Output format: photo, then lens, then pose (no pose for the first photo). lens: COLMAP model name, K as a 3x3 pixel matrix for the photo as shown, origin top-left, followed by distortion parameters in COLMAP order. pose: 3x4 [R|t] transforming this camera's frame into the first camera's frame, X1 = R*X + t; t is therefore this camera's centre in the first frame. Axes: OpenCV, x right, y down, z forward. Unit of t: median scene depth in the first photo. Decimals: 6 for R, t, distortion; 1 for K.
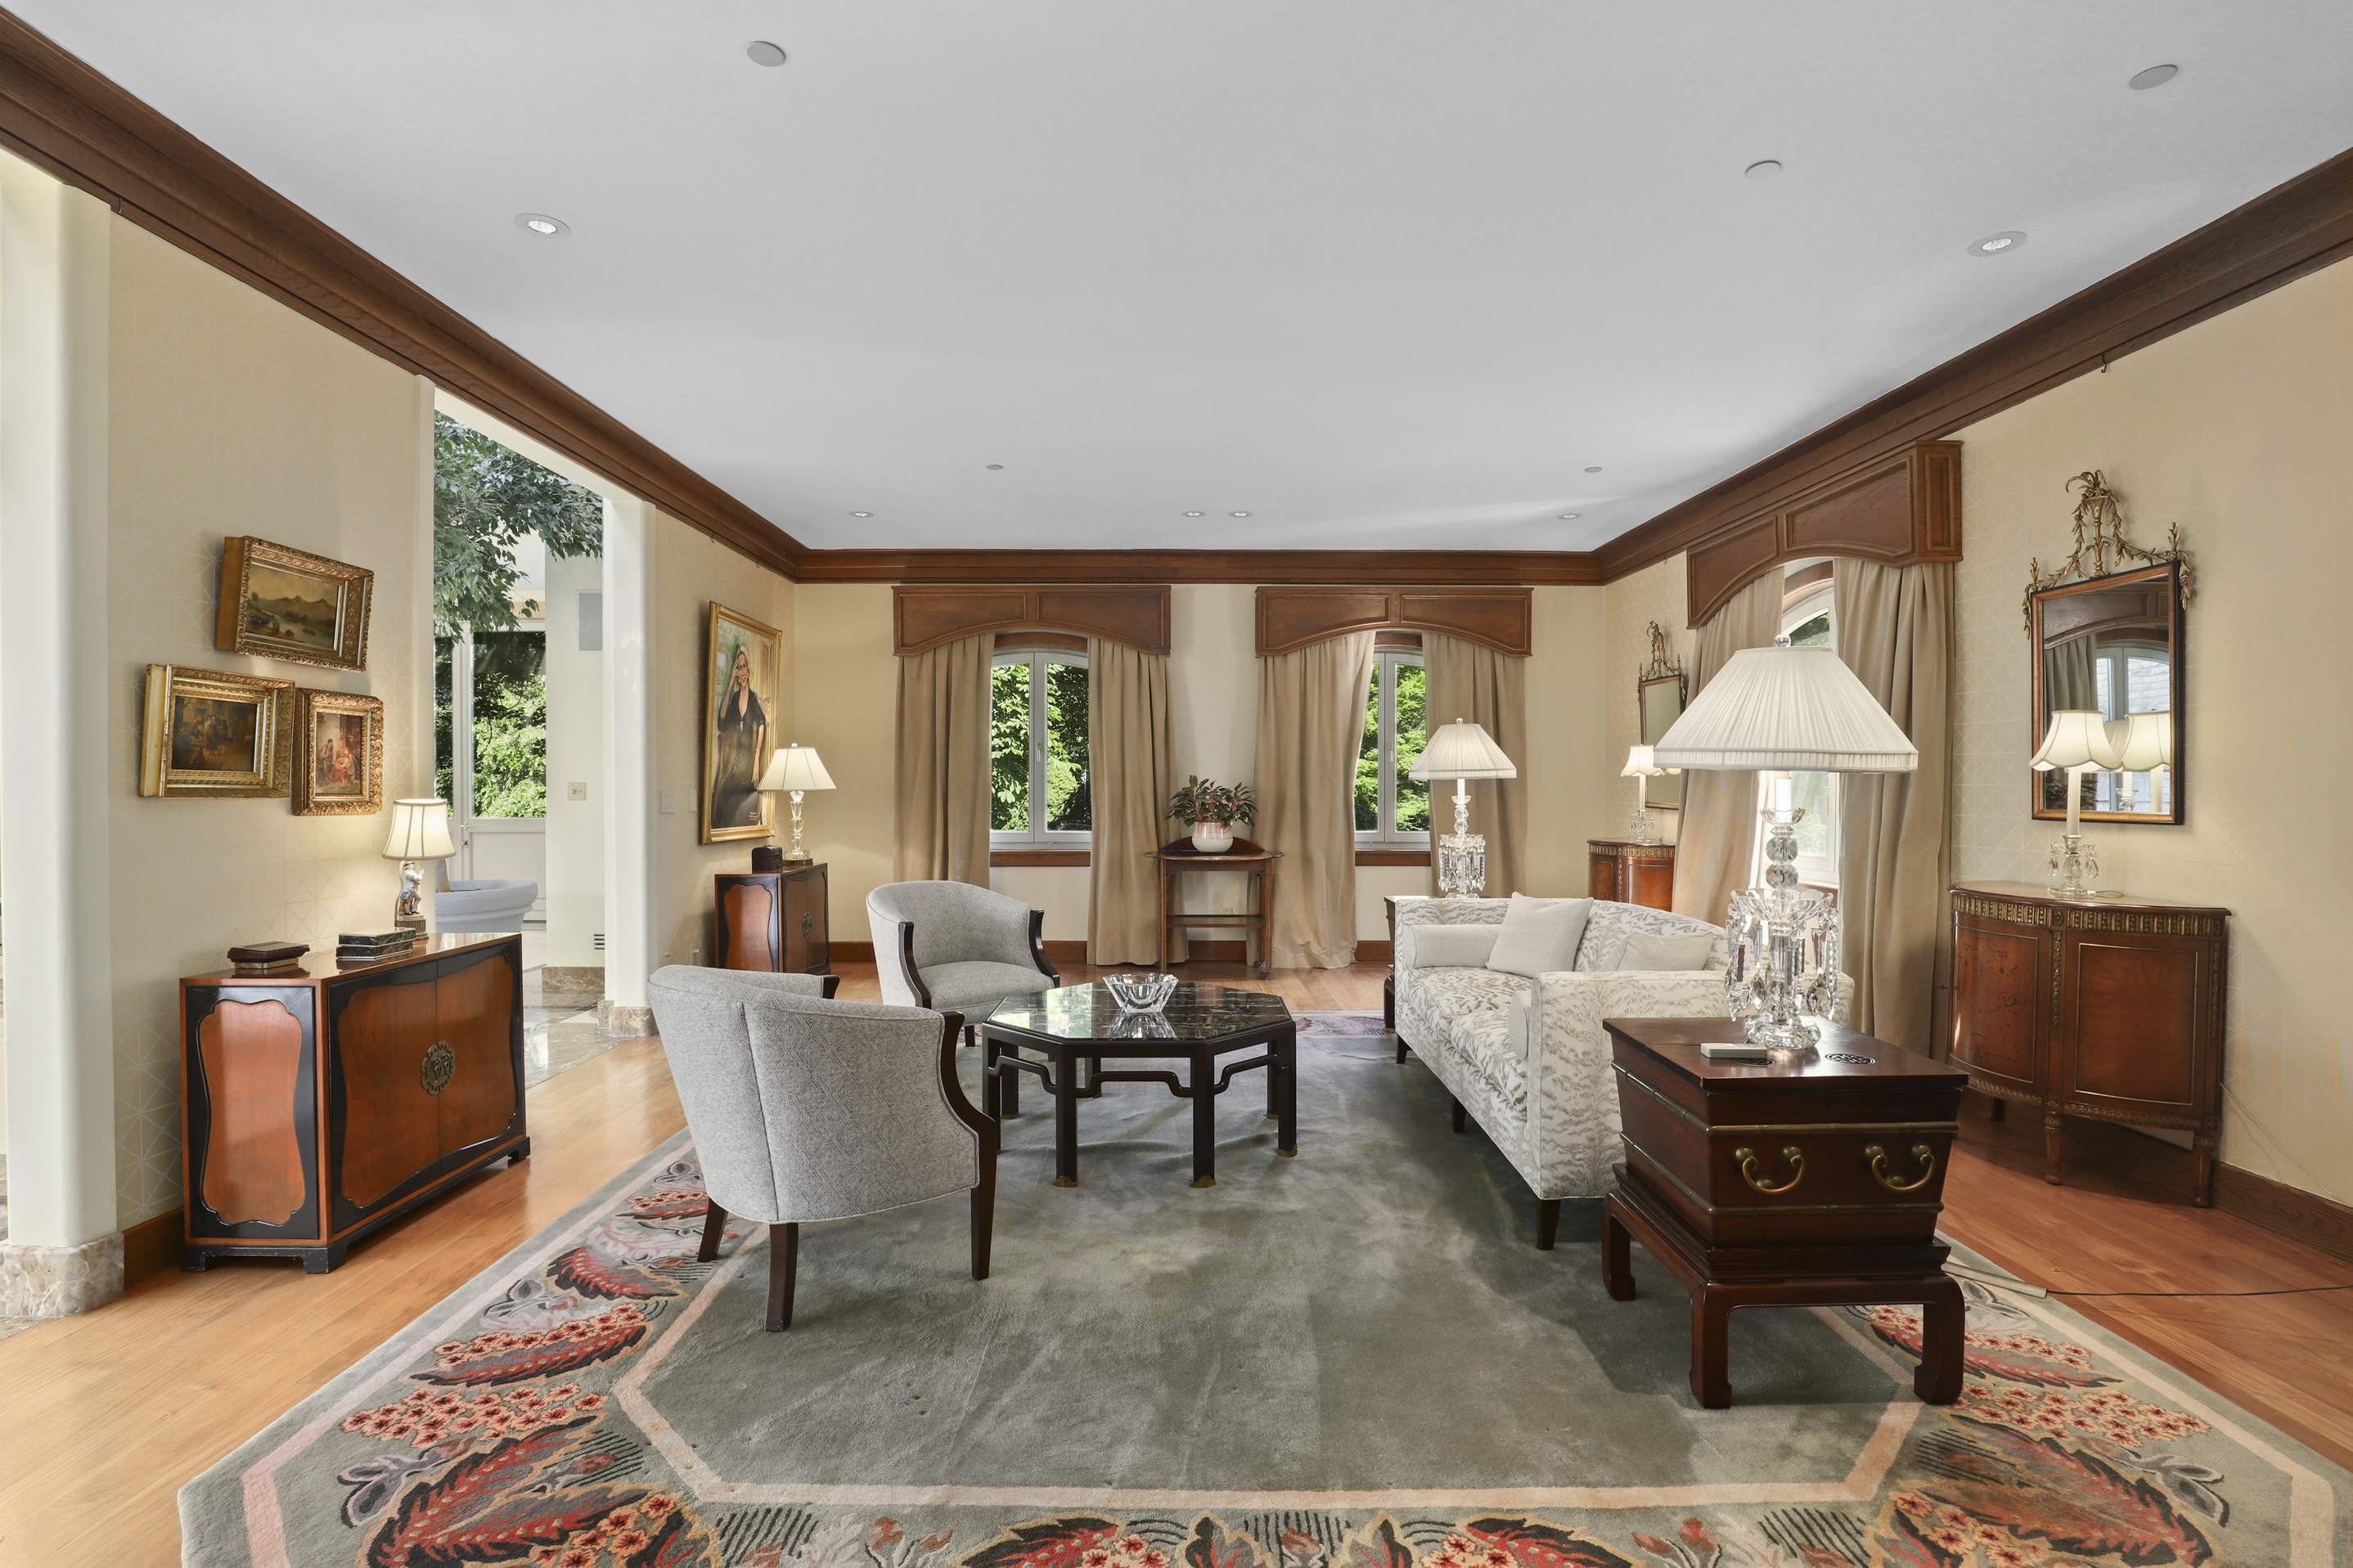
lens RADIAL K [[1077.0, 0, 1167.0], [0, 1077.0, 788.7], [0, 0, 1]] dist [-0.025192, 0.000342]
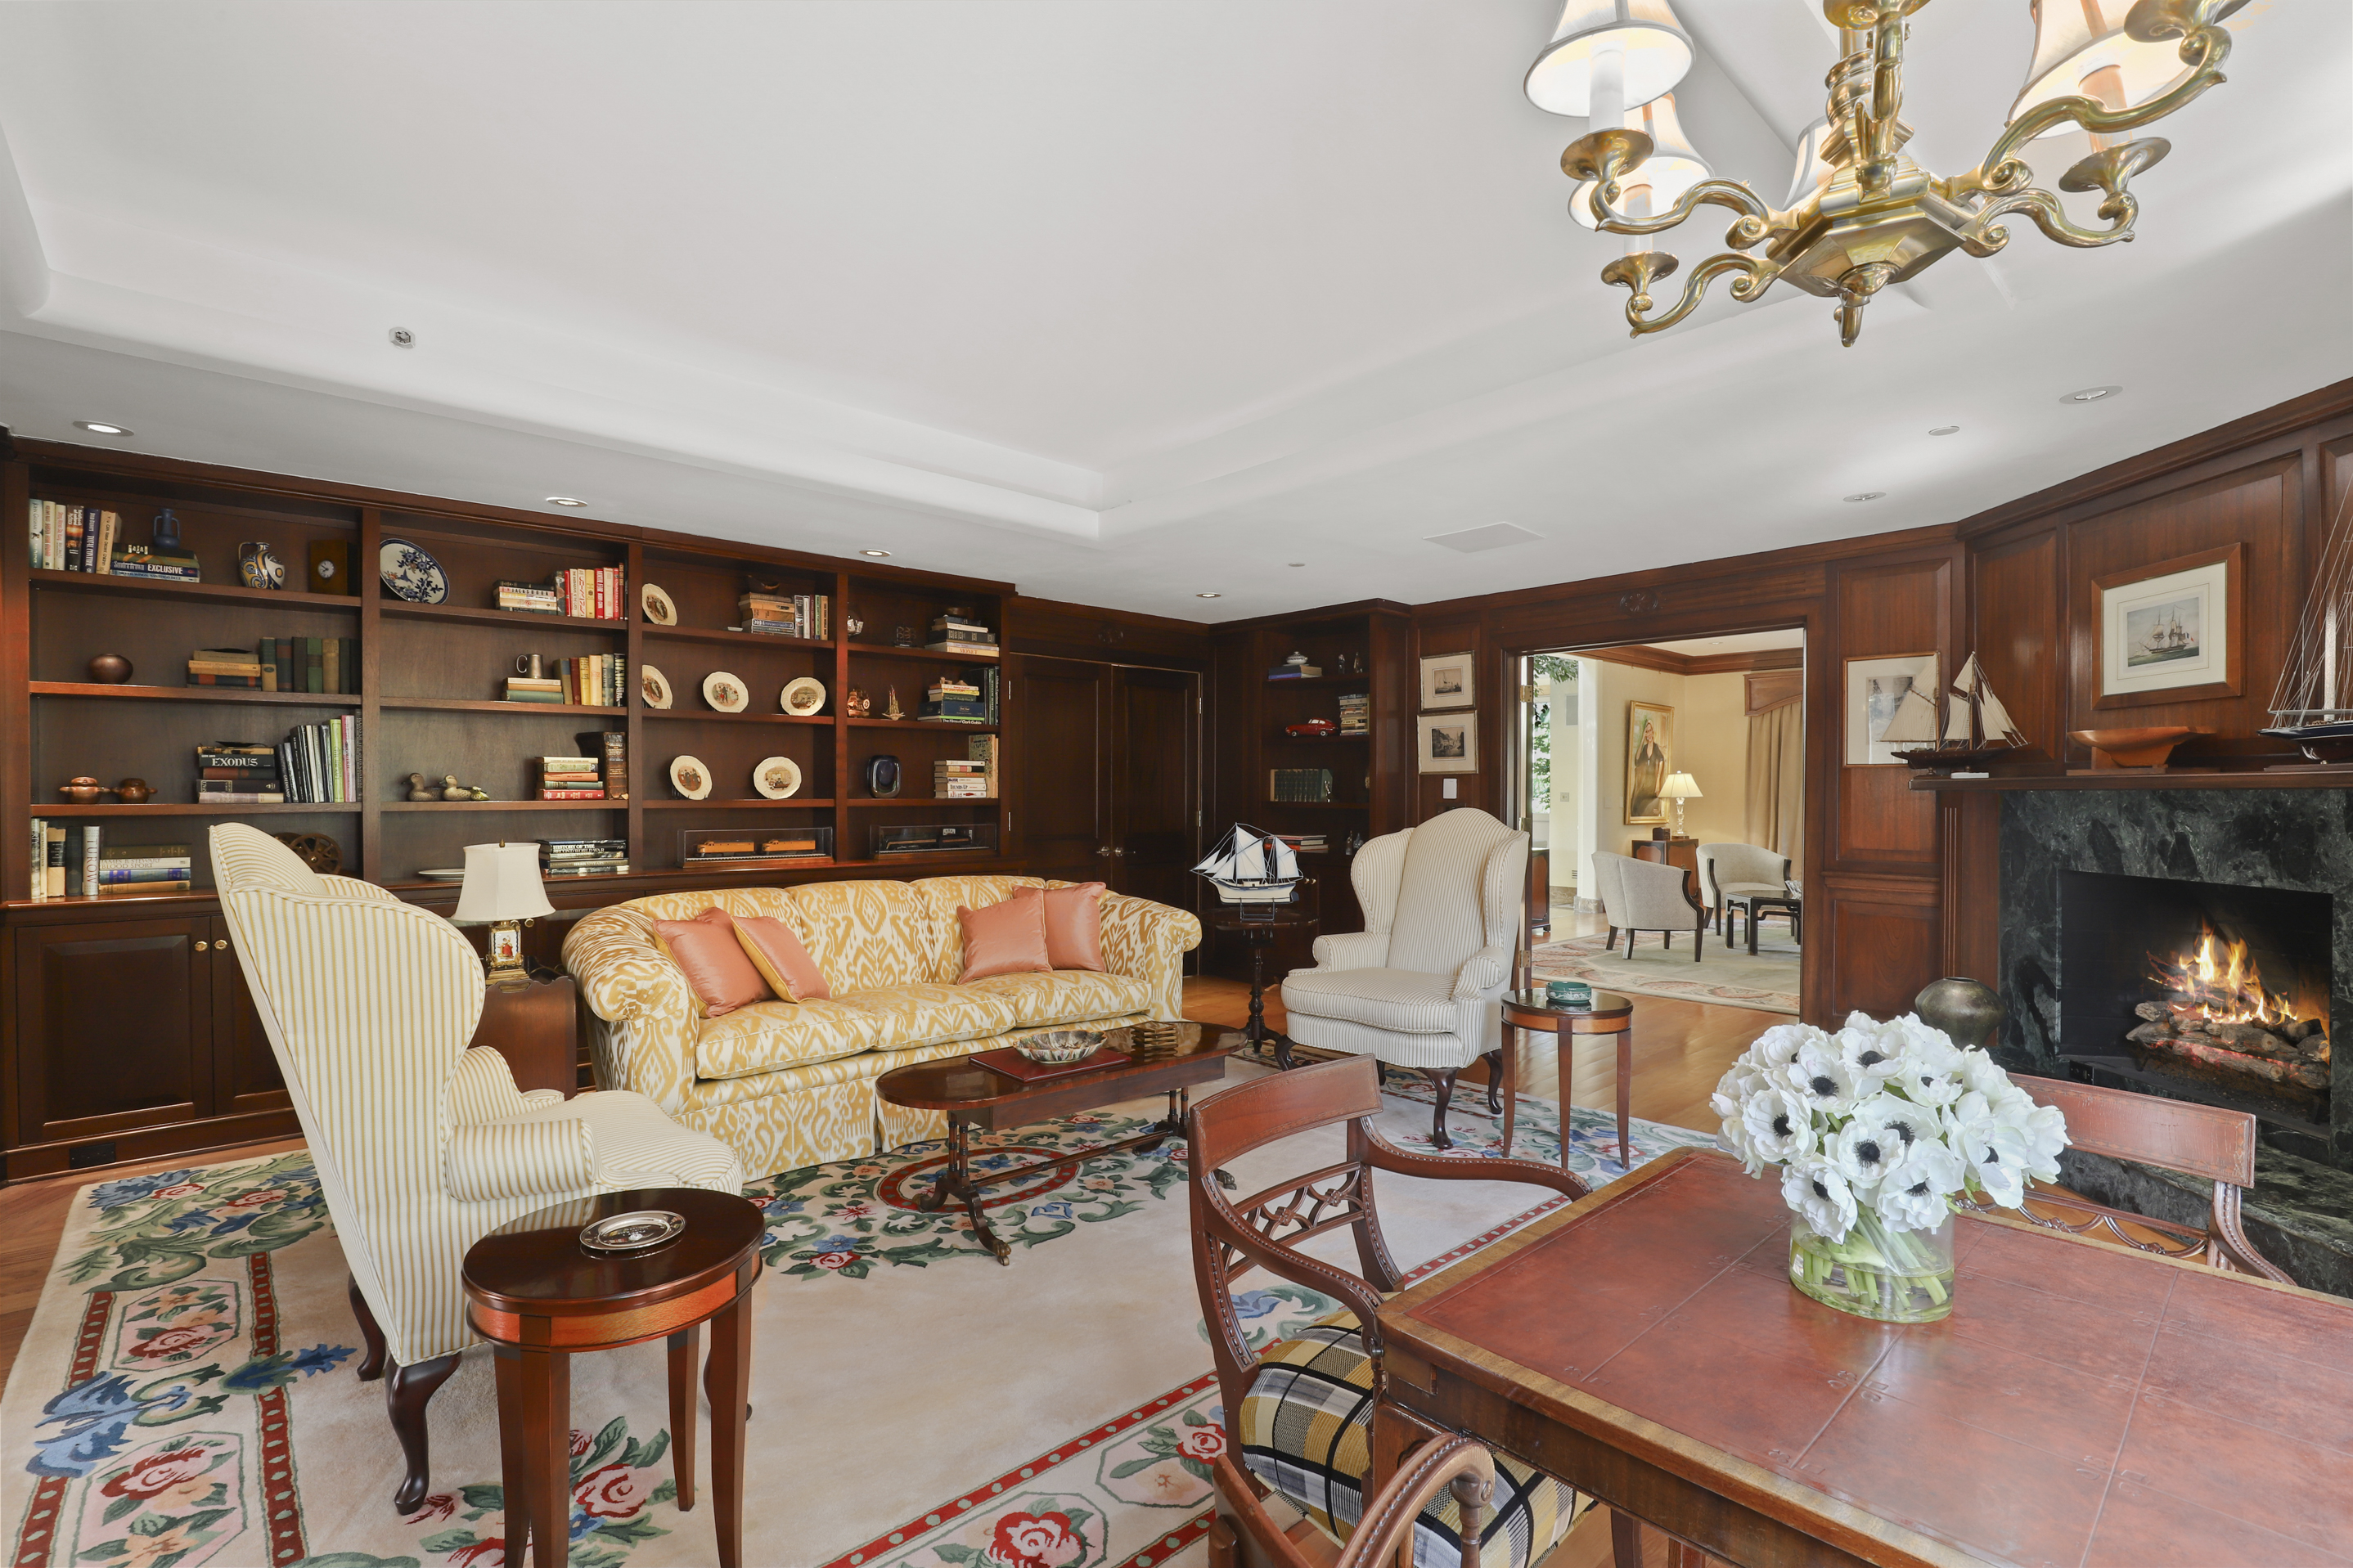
lens RADIAL K [[1077.0, 0, 1169.7], [0, 1077.0, 807.6], [0, 0, 1]] dist [-0.025192, 0.000342]
pose [[0.664101, 0.015309, -0.747486, 0.432585], [-0.006255, 0.999869, 0.014921, -0.002621], [0.747616, -0.005234, 0.664110, -0.836901]]
